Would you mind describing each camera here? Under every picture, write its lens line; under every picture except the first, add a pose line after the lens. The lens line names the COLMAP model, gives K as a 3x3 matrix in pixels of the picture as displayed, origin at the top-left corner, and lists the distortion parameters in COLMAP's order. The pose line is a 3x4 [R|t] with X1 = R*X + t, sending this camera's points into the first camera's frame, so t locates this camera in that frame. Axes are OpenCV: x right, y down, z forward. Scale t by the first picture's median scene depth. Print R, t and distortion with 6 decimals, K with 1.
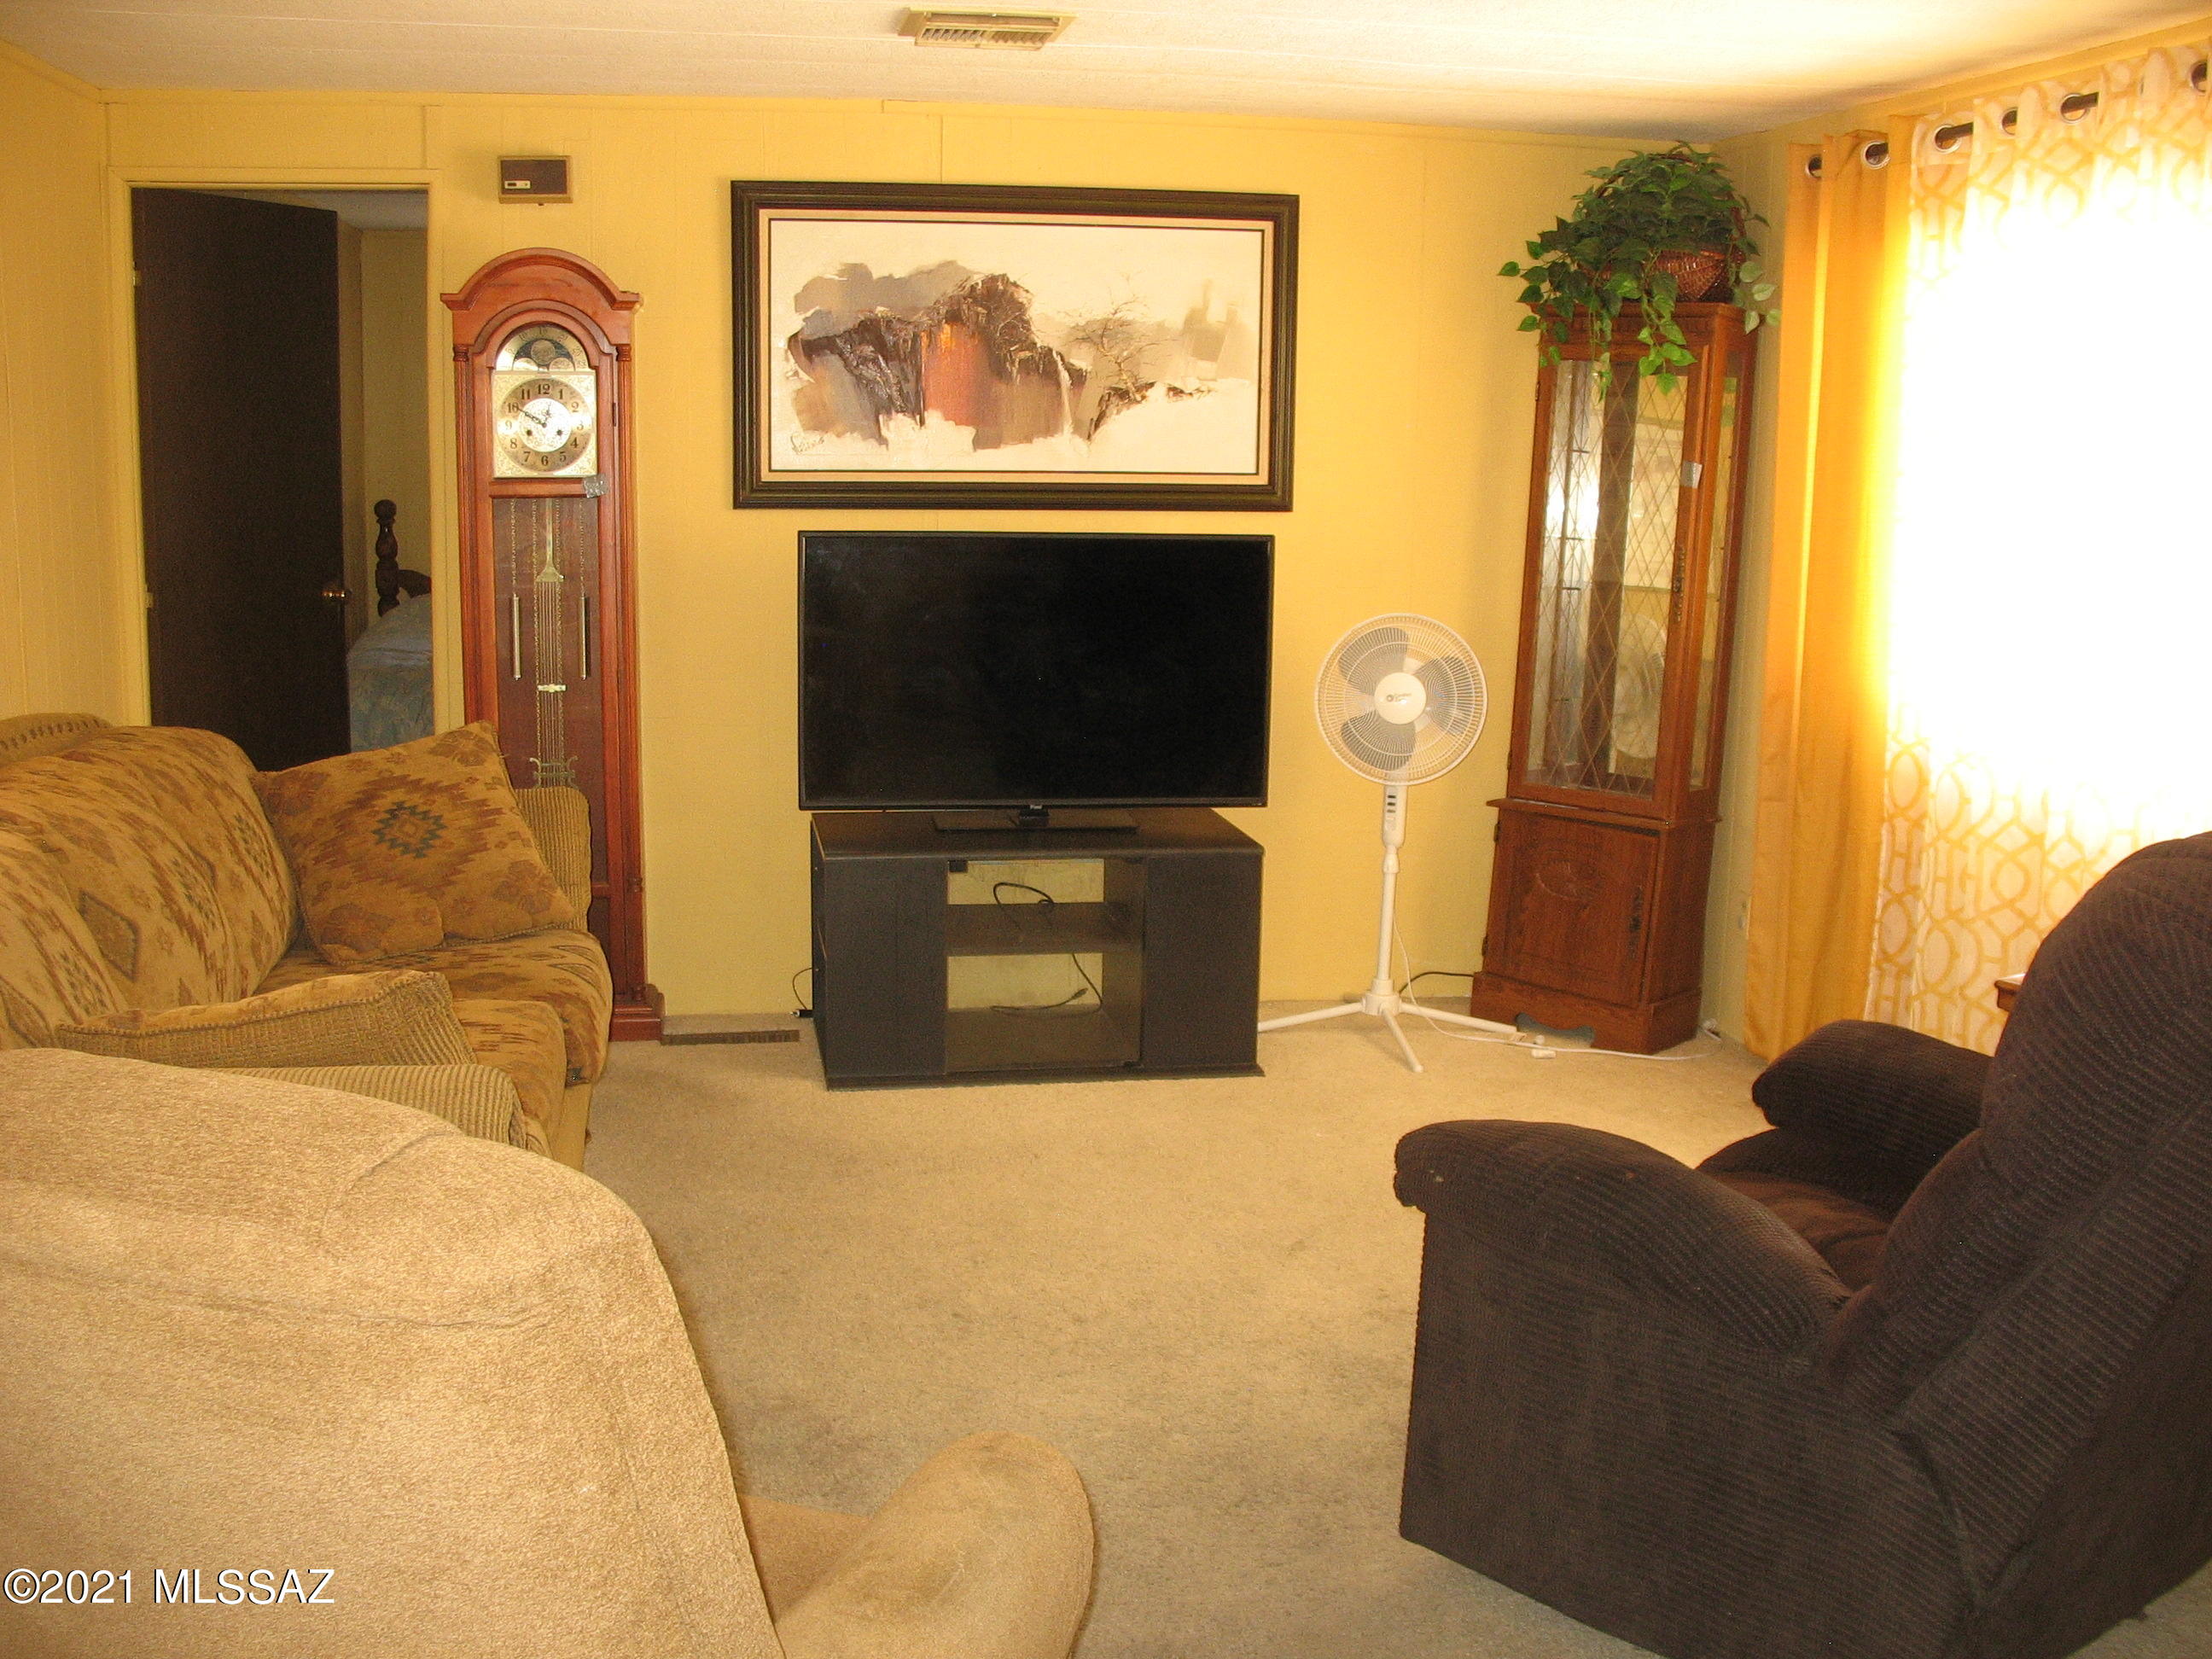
lens RADIAL K [[2297.4, 0, 1109.7], [0, 2297.4, 844.9], [0, 0, 1]] dist [-0.194411, 0.228366]
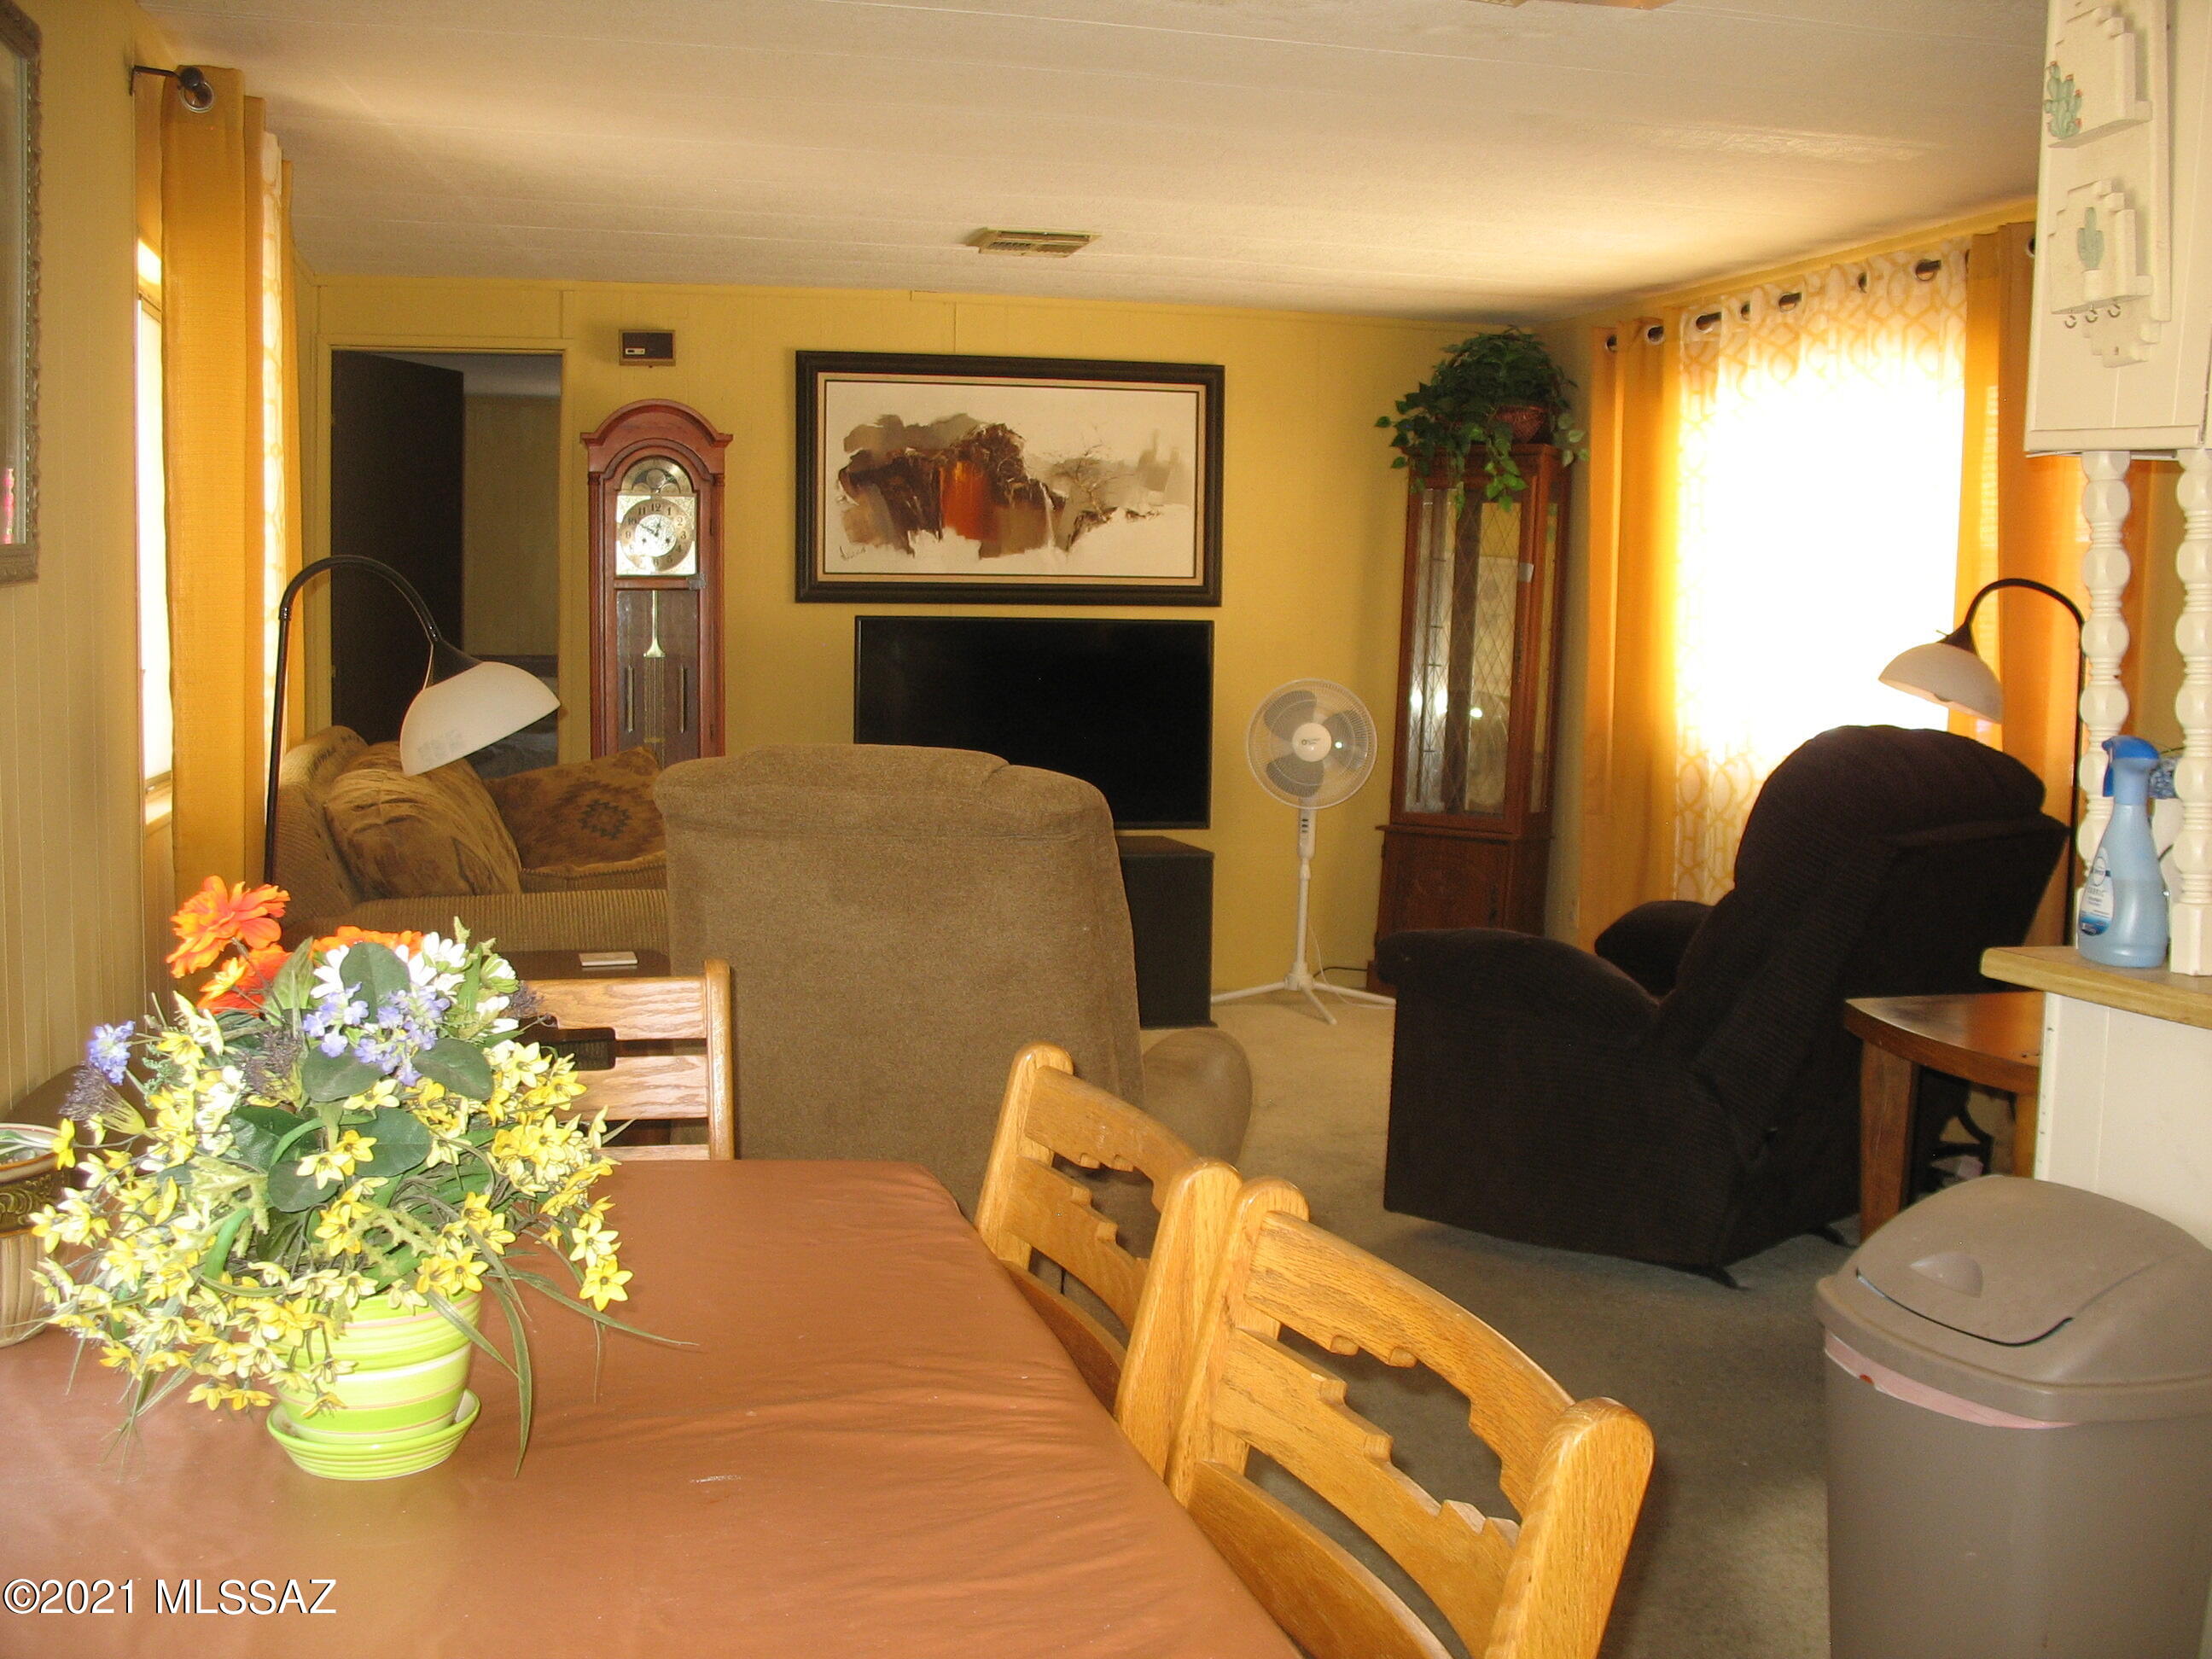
lens RADIAL K [[2297.4, 0, 1109.7], [0, 2297.4, 844.9], [0, 0, 1]] dist [-0.194411, 0.228366]
pose [[0.996409, -0.010901, 0.083967, -0.101231], [0.017611, 0.996672, -0.079588, 0.098623], [-0.082820, 0.080781, 0.993285, -0.298992]]
